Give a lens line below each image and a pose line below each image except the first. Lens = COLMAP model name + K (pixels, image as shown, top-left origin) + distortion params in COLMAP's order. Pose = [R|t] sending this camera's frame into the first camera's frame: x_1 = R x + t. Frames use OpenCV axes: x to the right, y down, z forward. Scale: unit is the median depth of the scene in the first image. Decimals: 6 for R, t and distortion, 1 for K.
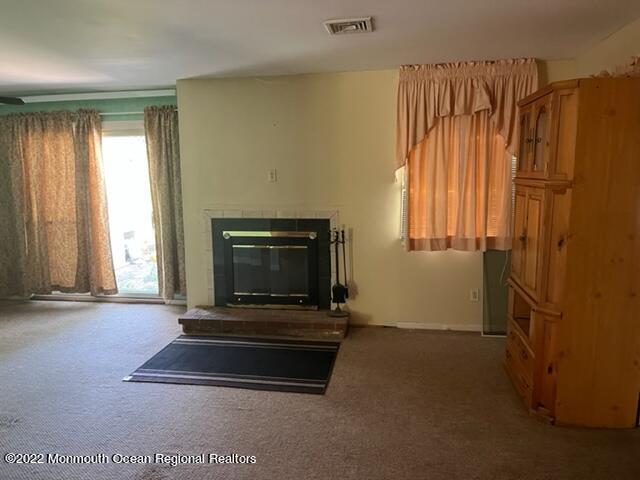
lens RADIAL K [[483.2, 0, 315.2], [0, 483.2, 240.1], [0, 0, 1]] dist [0.051167, -0.071936]
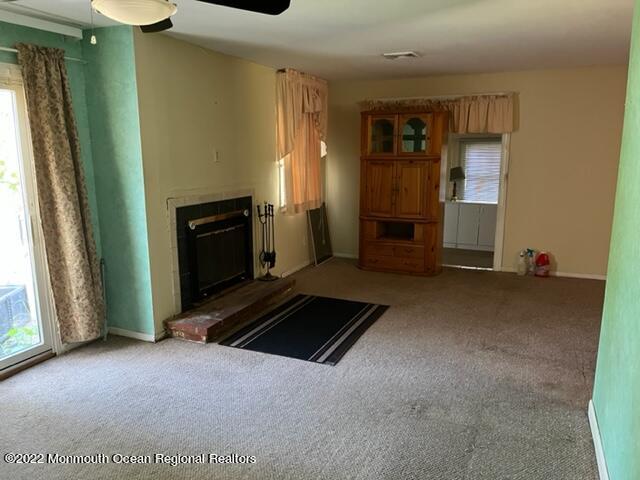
lens RADIAL K [[483.2, 0, 318.7], [0, 483.2, 240.9], [0, 0, 1]] dist [0.051167, -0.071936]
pose [[0.247725, -0.165022, 0.954673, -0.978399], [0.139281, 0.981217, 0.133469, -0.067884], [-0.958767, 0.099904, 0.266056, 0.567158]]
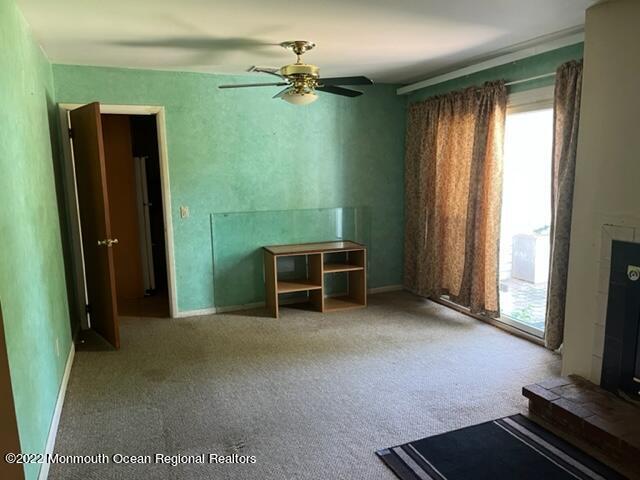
lens RADIAL K [[483.2, 0, 318.1], [0, 483.2, 243.8], [0, 0, 1]] dist [0.051167, -0.071936]
pose [[0.523162, 0.137886, -0.841005, 0.094705], [-0.110595, 0.989464, 0.093429, -0.057324], [0.845027, 0.044132, 0.532899, 0.402240]]
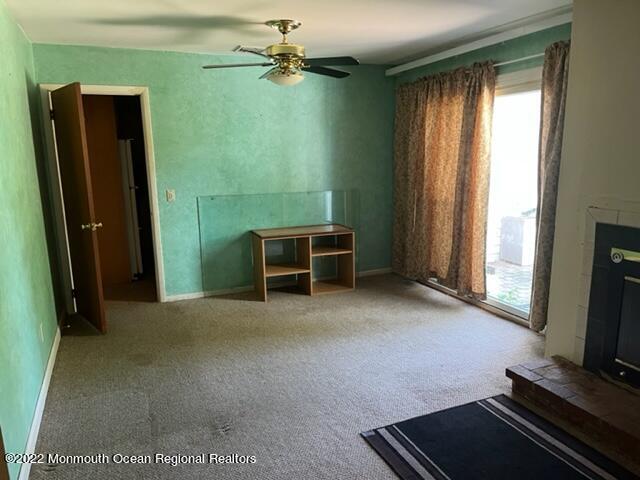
lens RADIAL K [[483.2, 0, 318.9], [0, 483.2, 243.8], [0, 0, 1]] dist [0.051167, -0.071936]
pose [[0.538177, 0.165462, -0.826431, 0.096192], [-0.109233, 0.985964, 0.126269, -0.058717], [0.835723, 0.022318, 0.548697, 0.411623]]
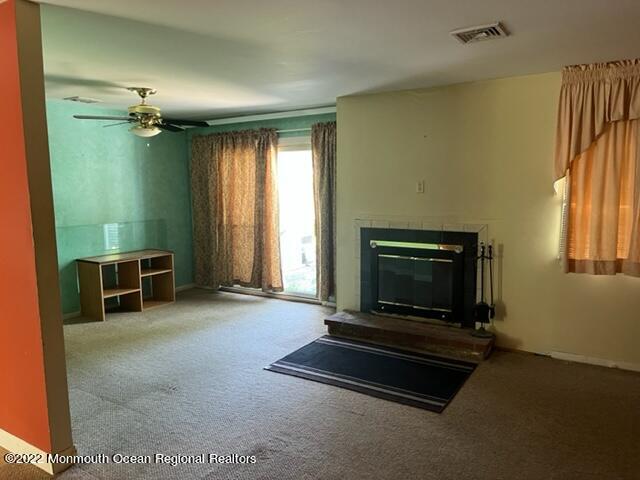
lens RADIAL K [[483.2, 0, 324.4], [0, 483.2, 241.3], [0, 0, 1]] dist [0.051167, -0.071936]
pose [[0.927282, 0.049765, -0.371041, 0.104183], [-0.056000, 0.998413, -0.006042, -0.004568], [0.370152, 0.026381, 0.928597, 0.002505]]
